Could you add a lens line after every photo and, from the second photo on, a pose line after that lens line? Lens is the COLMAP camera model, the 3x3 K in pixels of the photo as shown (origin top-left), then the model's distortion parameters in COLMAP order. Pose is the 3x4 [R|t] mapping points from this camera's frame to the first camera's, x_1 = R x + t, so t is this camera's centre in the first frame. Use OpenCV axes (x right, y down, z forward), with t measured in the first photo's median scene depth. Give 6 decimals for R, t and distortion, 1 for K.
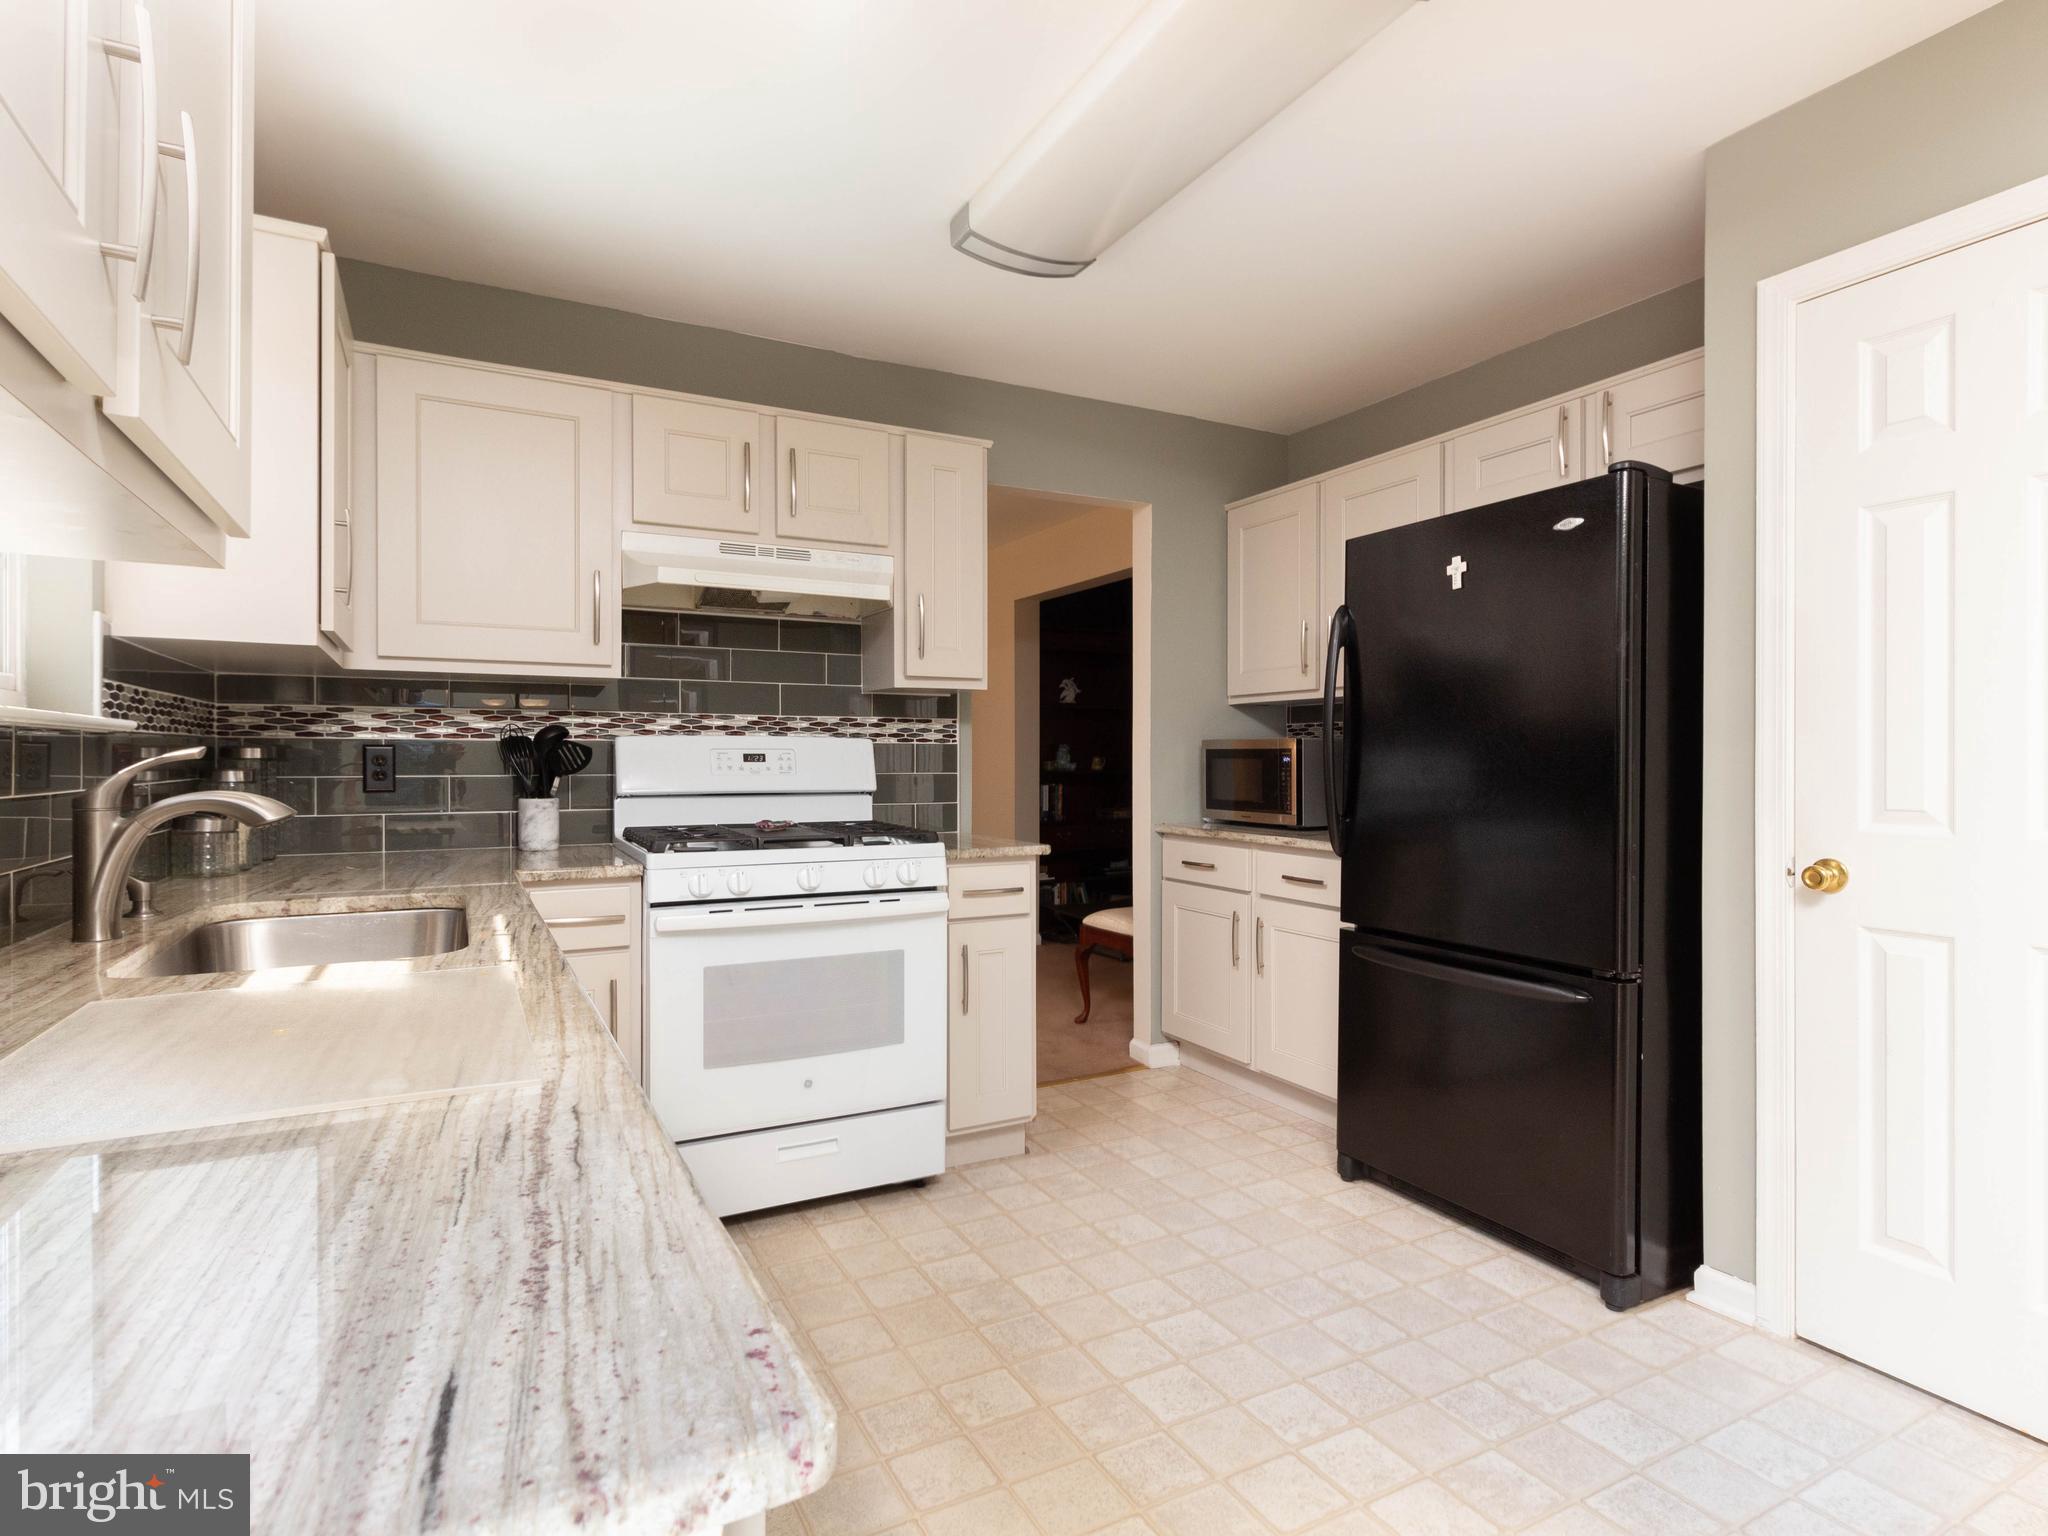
lens RADIAL K [[1061.0, 0, 1026.0], [0, 1061.0, 766.6], [0, 0, 1]] dist [0.005817, 0.002037]
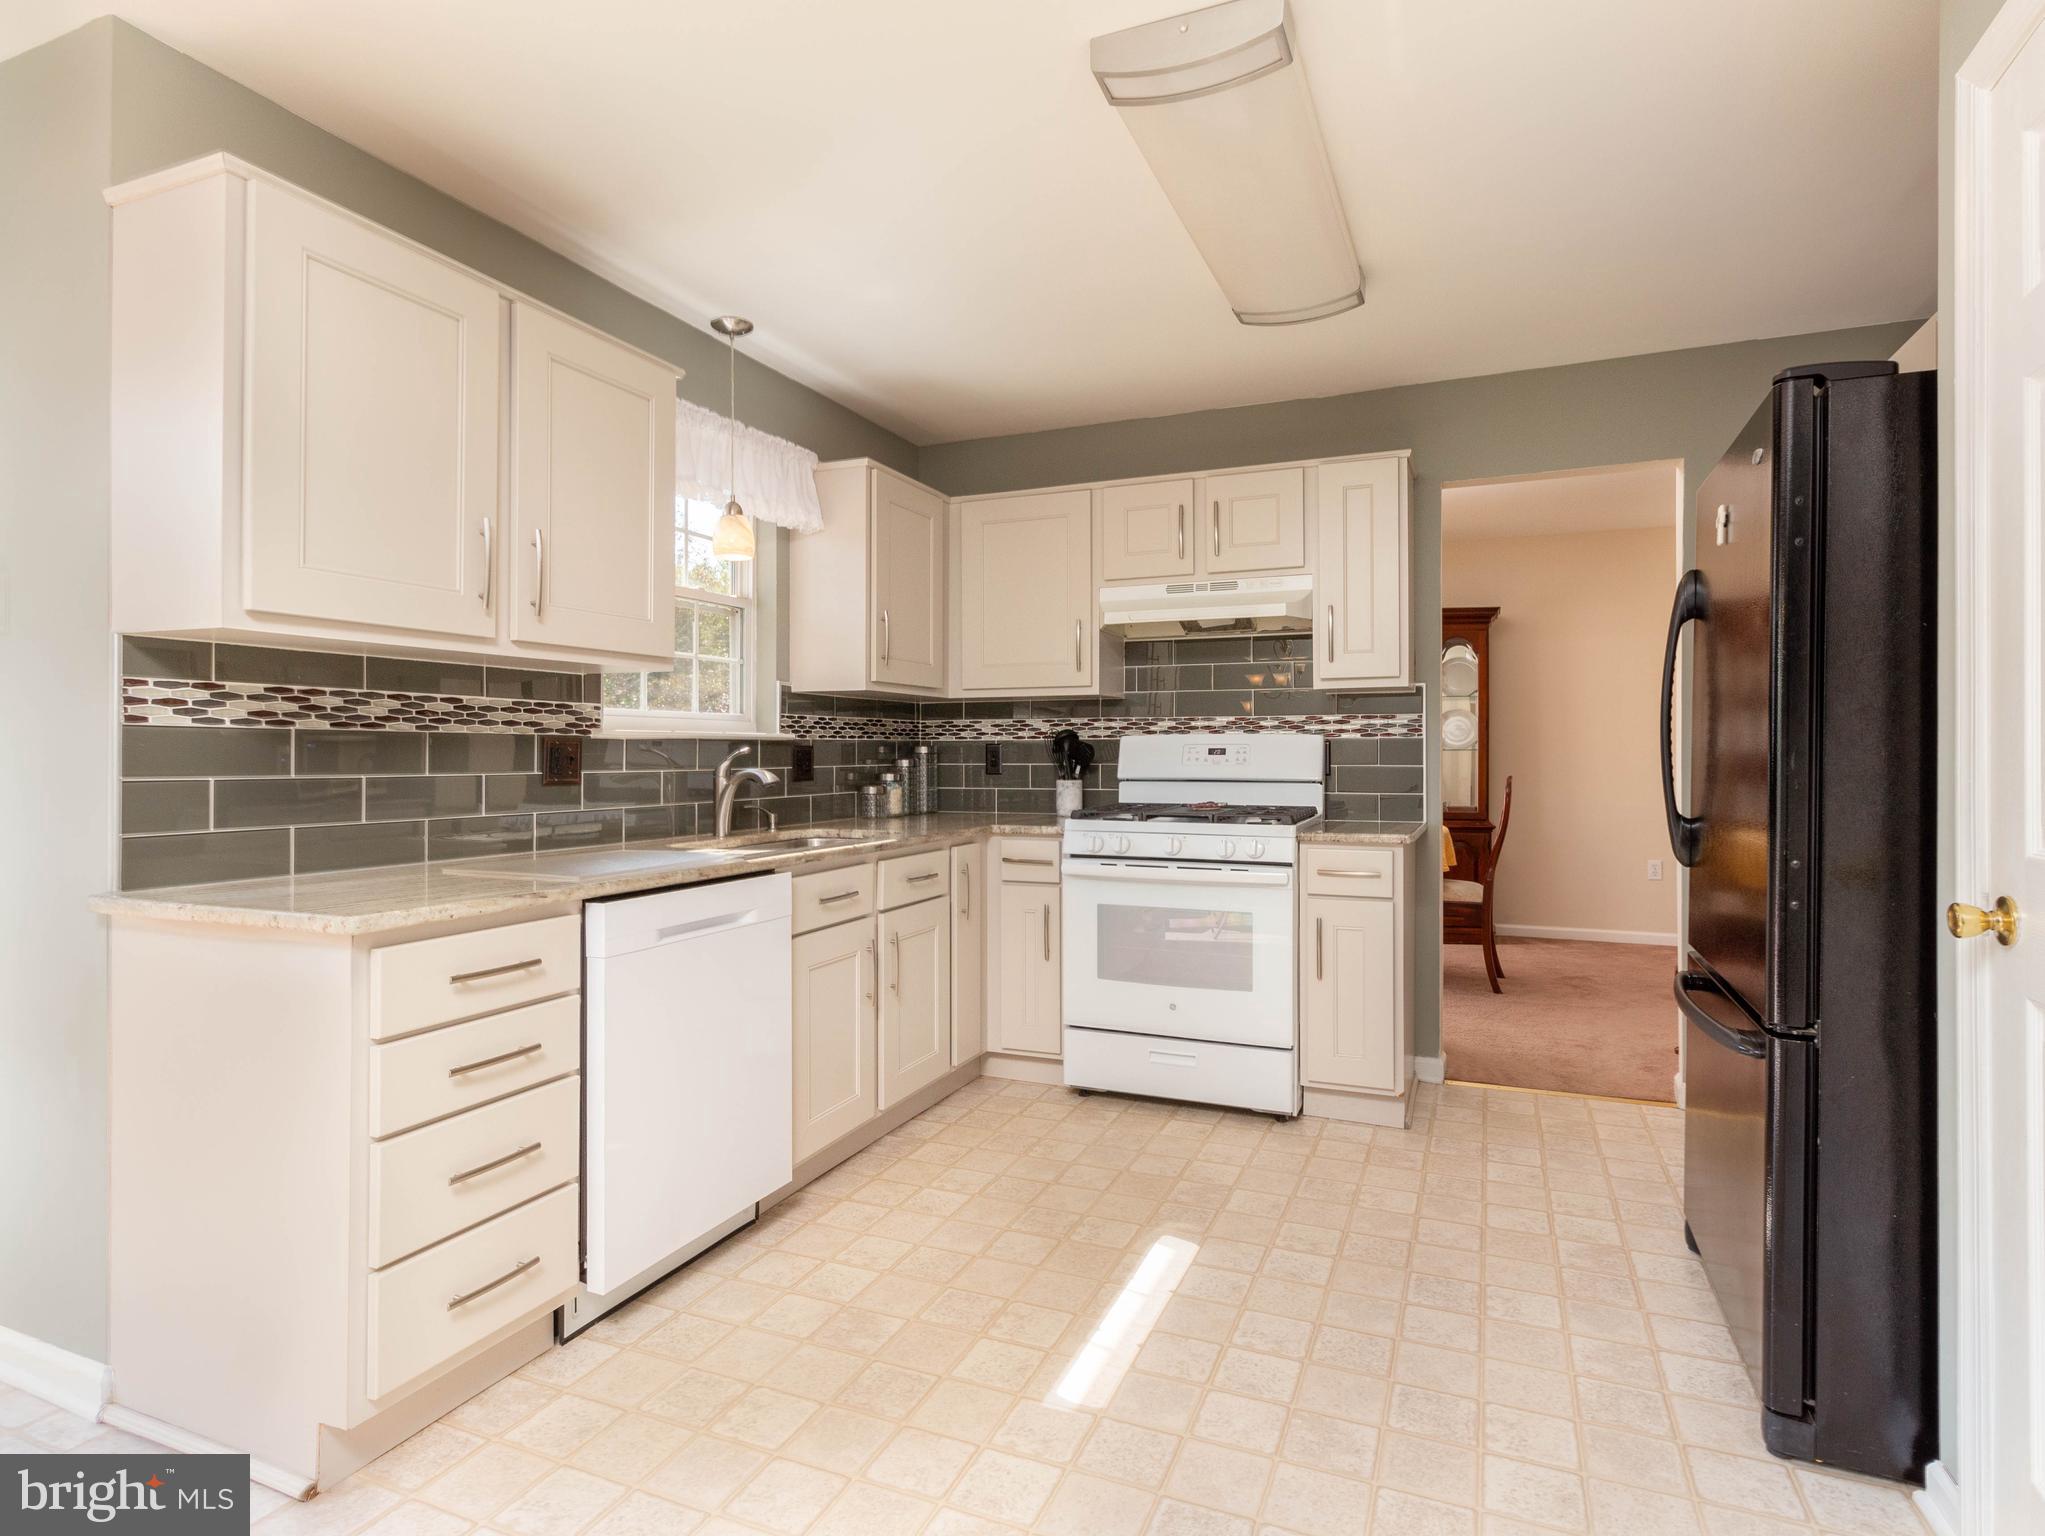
lens RADIAL K [[1059.4, 0, 1052.1], [0, 1059.4, 761.2], [0, 0, 1]] dist [0.005817, 0.002037]
pose [[0.638687, 0.004937, -0.769451, 0.623641], [-0.003702, 0.999988, 0.003344, -0.000471], [0.769458, 0.000713, 0.638697, 0.066860]]
